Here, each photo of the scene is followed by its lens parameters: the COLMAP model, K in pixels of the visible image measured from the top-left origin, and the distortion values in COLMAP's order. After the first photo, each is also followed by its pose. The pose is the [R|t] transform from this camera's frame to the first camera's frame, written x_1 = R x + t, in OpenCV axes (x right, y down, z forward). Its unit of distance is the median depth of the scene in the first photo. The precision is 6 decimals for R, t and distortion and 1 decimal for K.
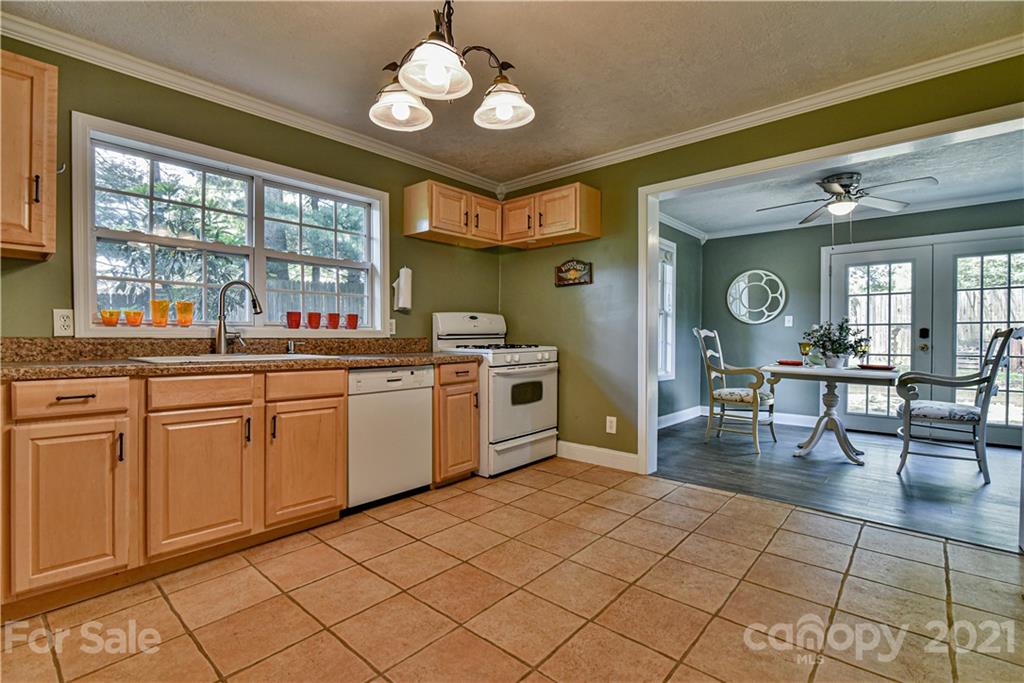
lens RADIAL K [[478.6, 0, 512.0], [0, 478.6, 341.5], [0, 0, 1]] dist [-0.011202, -0.000608]
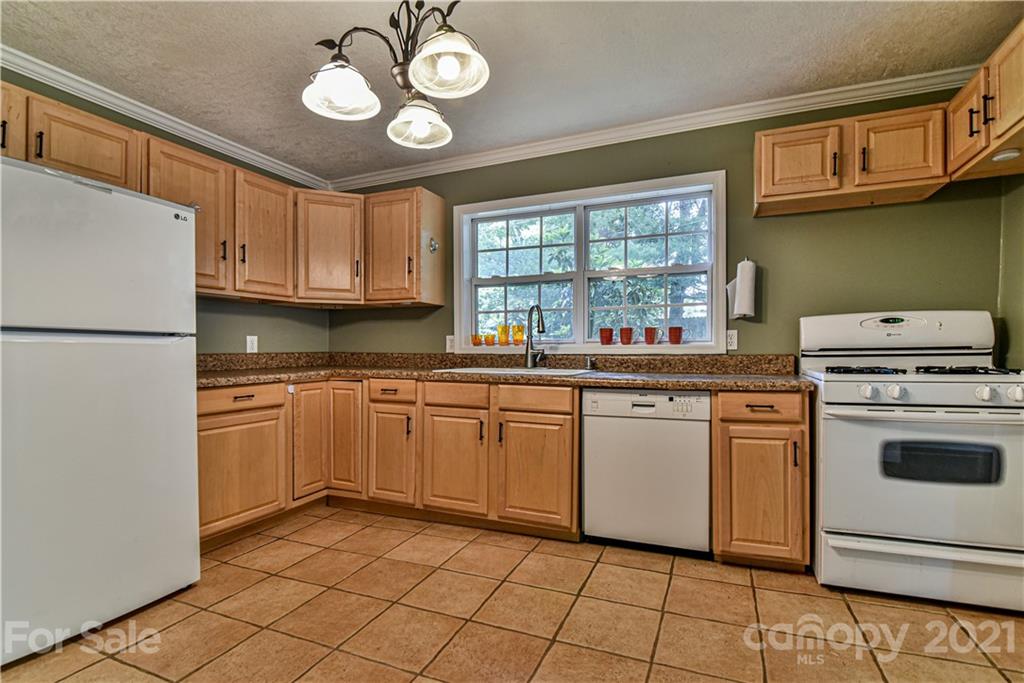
lens RADIAL K [[478.4, 0, 511.6], [0, 478.4, 361.1], [0, 0, 1]] dist [-0.016941, -0.000092]
pose [[0.317650, 0.013926, -0.948106, 0.426123], [-0.008122, 0.999895, 0.011966, -0.003217], [0.948173, 0.003900, 0.317730, 0.478355]]
